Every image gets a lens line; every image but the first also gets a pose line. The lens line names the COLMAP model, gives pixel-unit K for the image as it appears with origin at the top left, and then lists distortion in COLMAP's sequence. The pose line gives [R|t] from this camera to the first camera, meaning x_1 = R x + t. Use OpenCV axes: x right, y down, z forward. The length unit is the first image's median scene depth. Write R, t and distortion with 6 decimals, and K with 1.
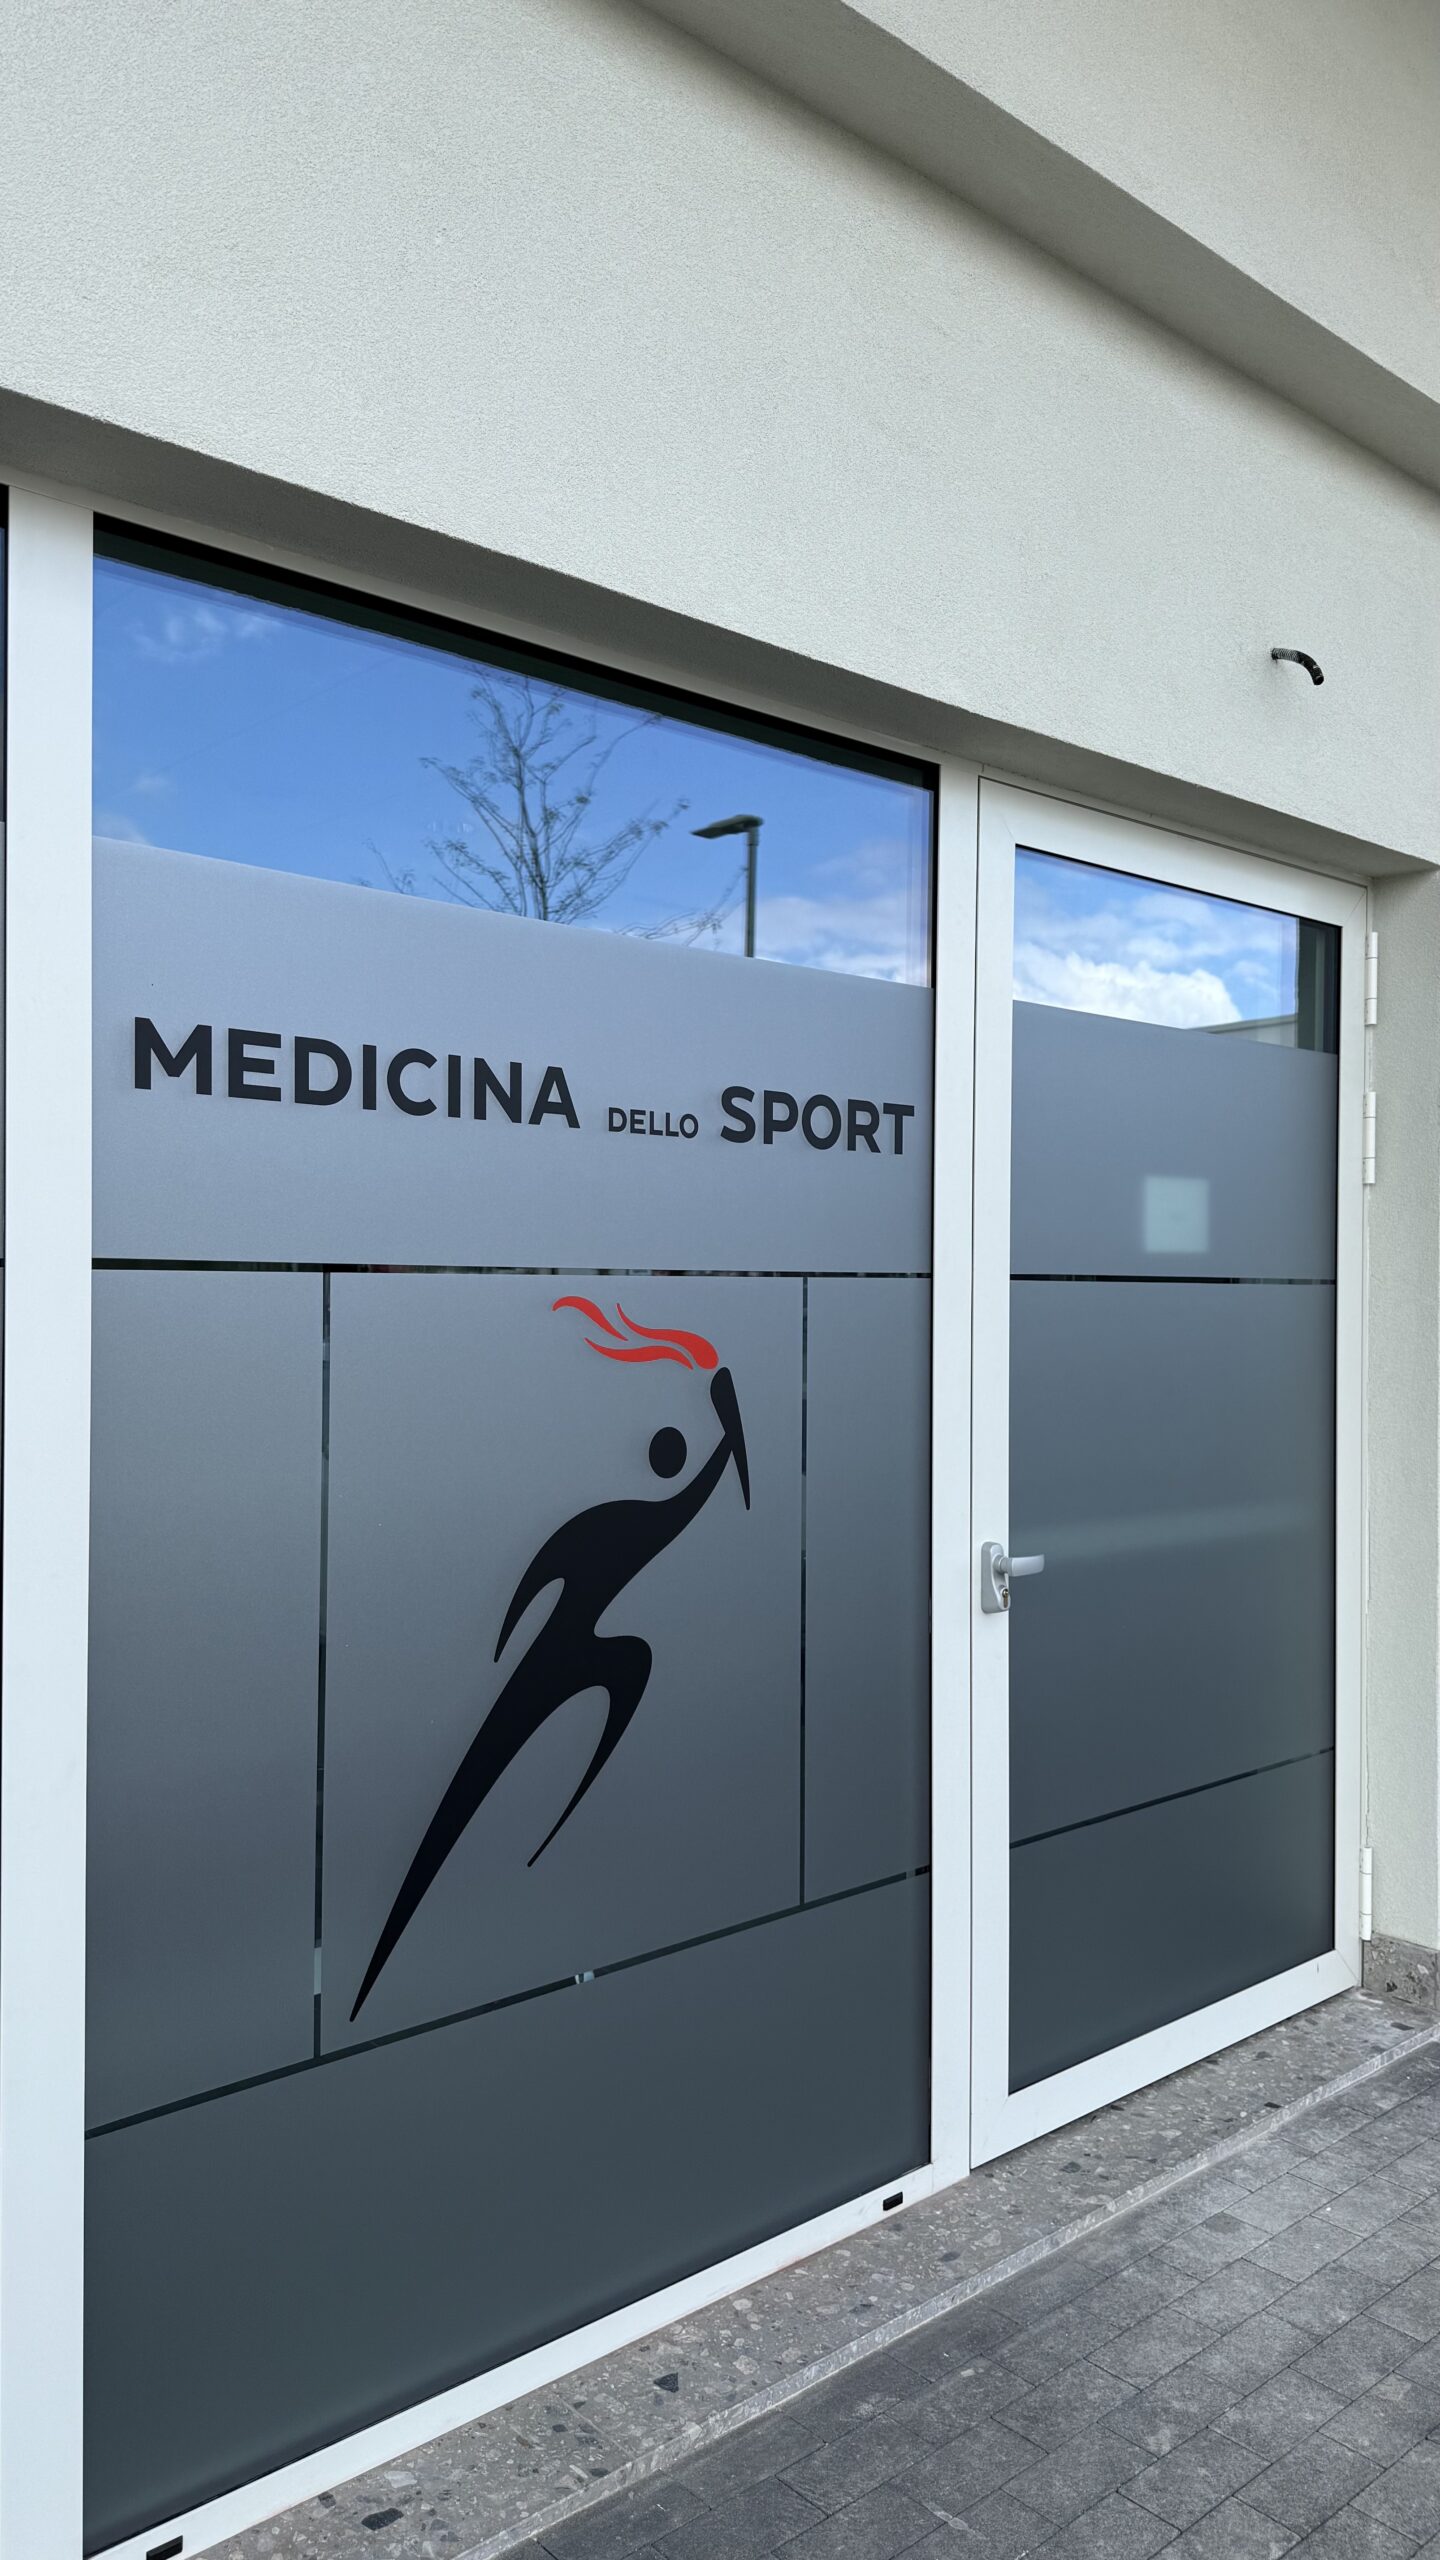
lens RADIAL K [[1877.7, 0, 721.9], [0, 1877.7, 1282.2], [0, 0, 1]] dist [-0.006475, 0.002761]
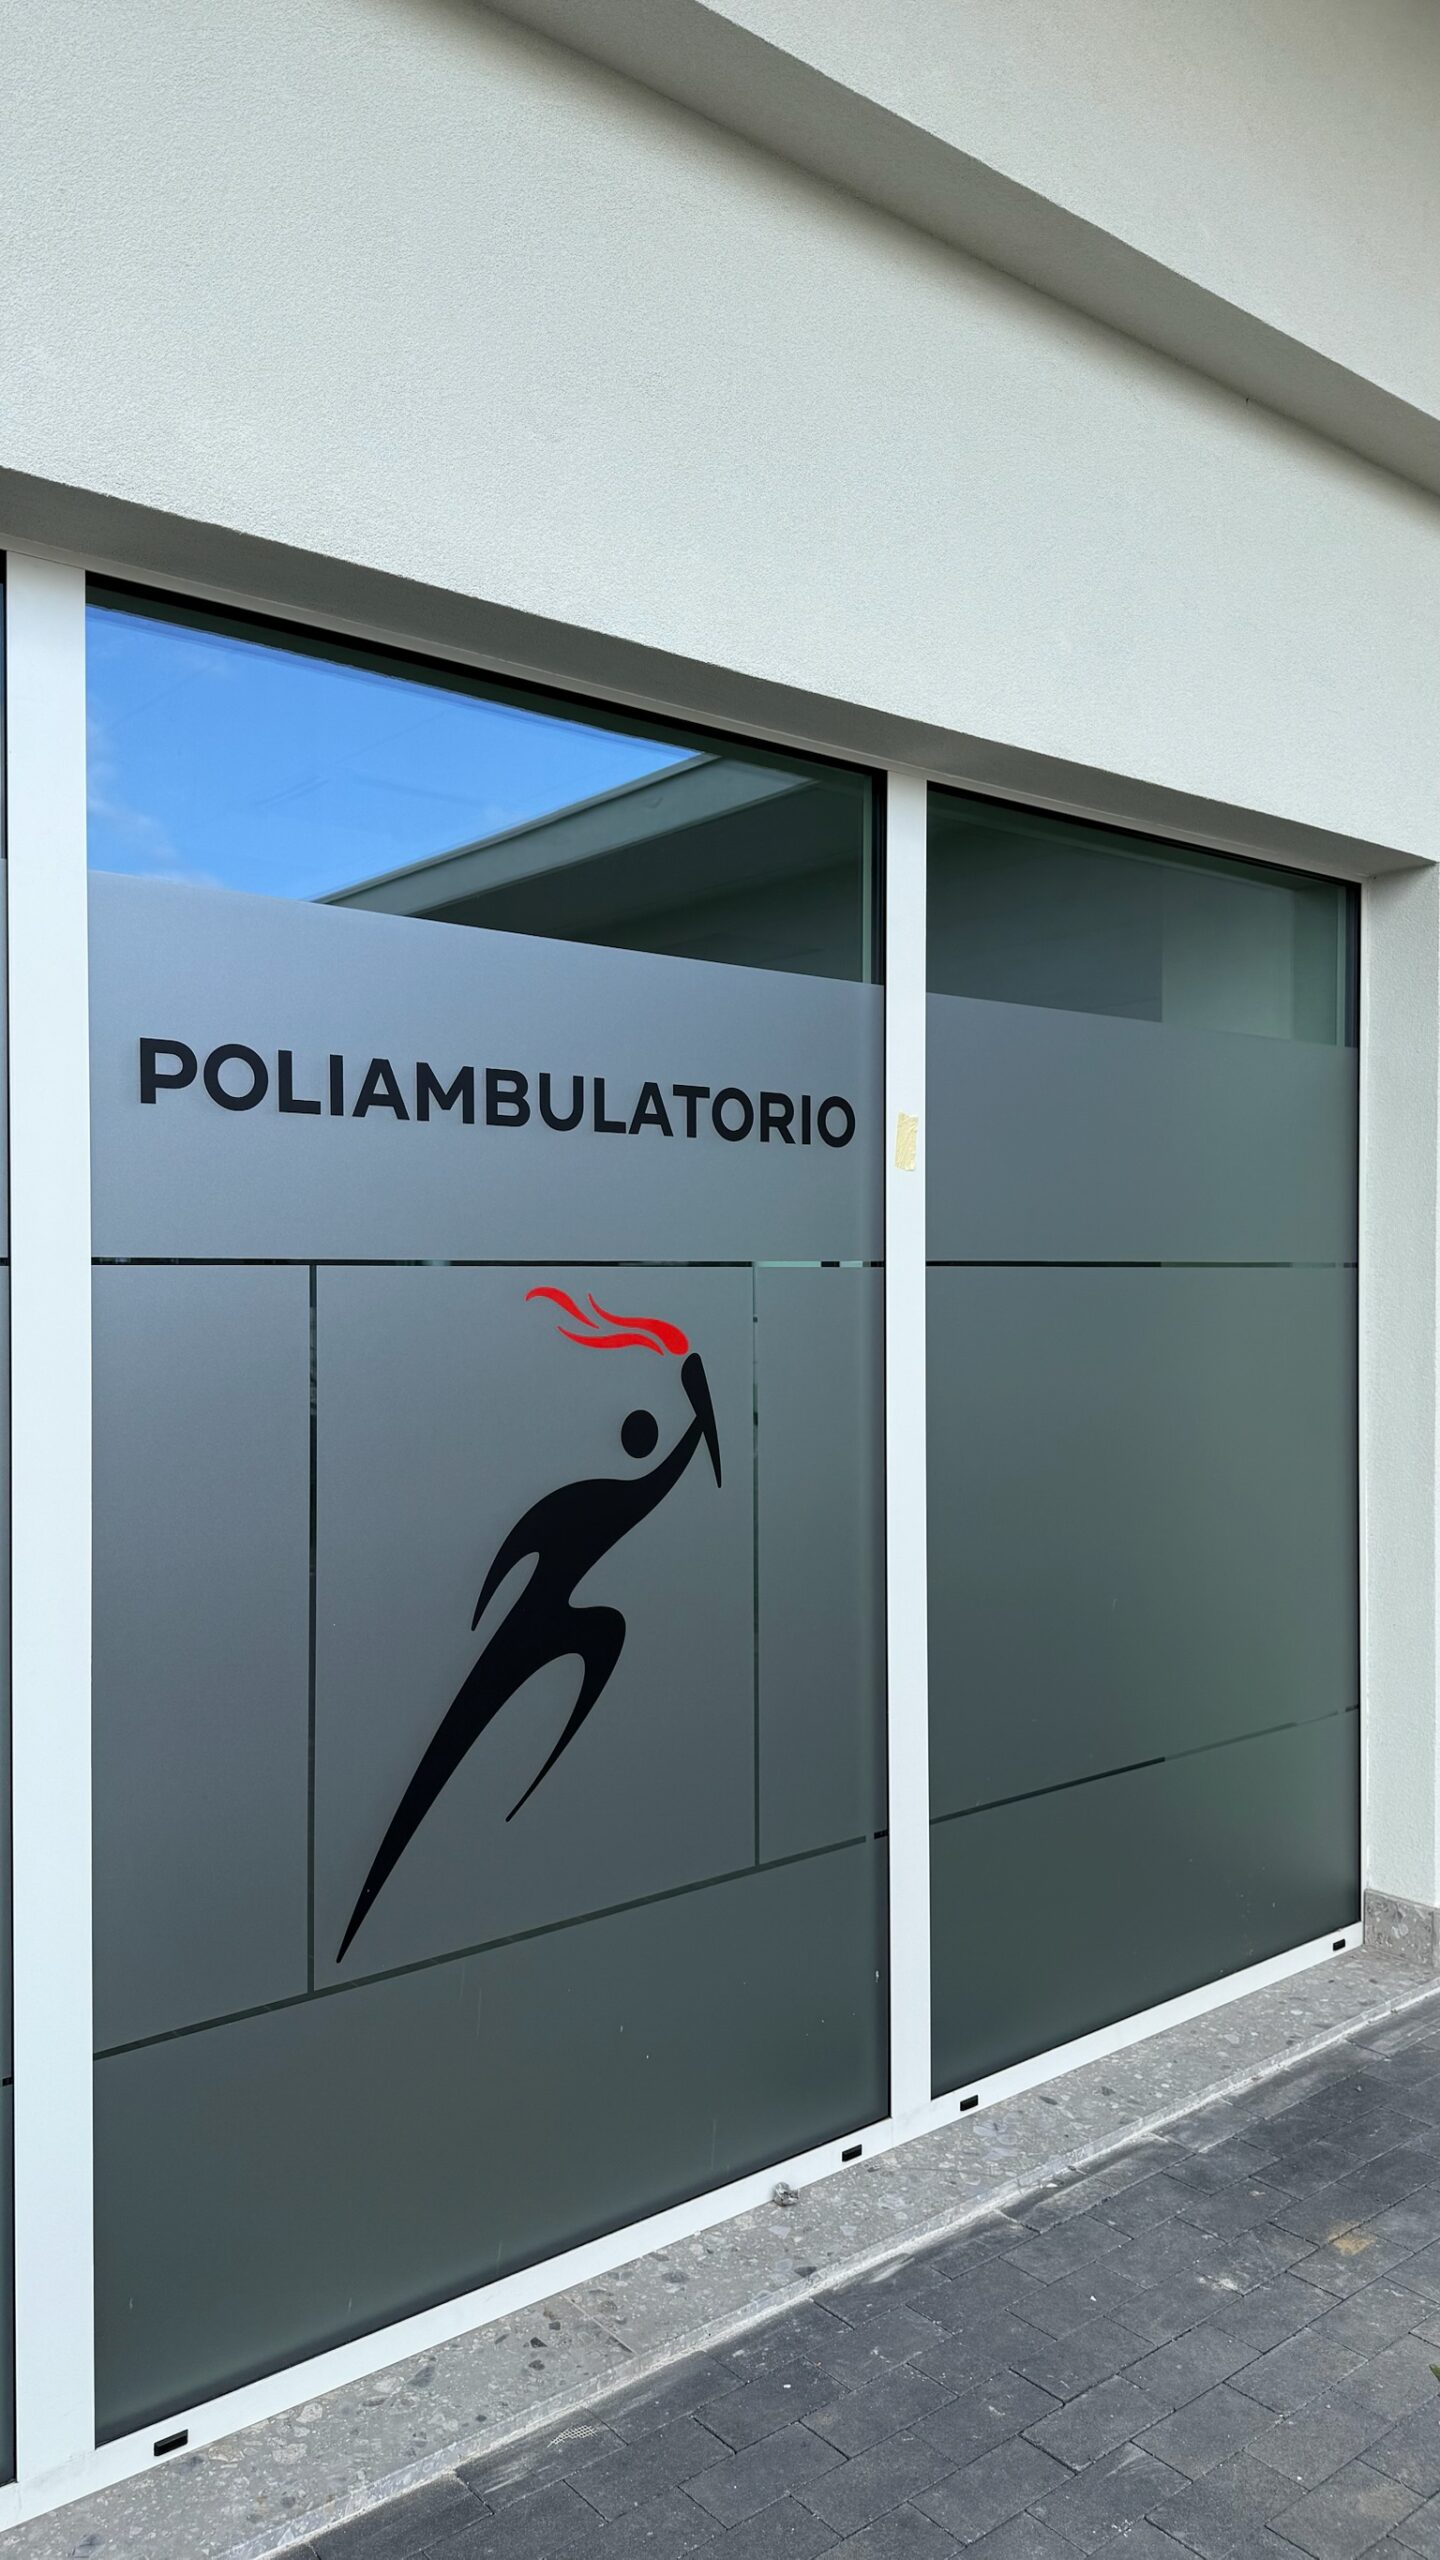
lens RADIAL K [[1590.7, 0, 717.2], [0, 1590.7, 1284.5], [0, 0, 1]] dist [0.003296, -0.007717]
pose [[0.993019, -0.010872, -0.117451, 0.125793], [0.011661, 0.999914, 0.006032, 0.001788], [0.117376, -0.007360, 0.993060, 0.117169]]
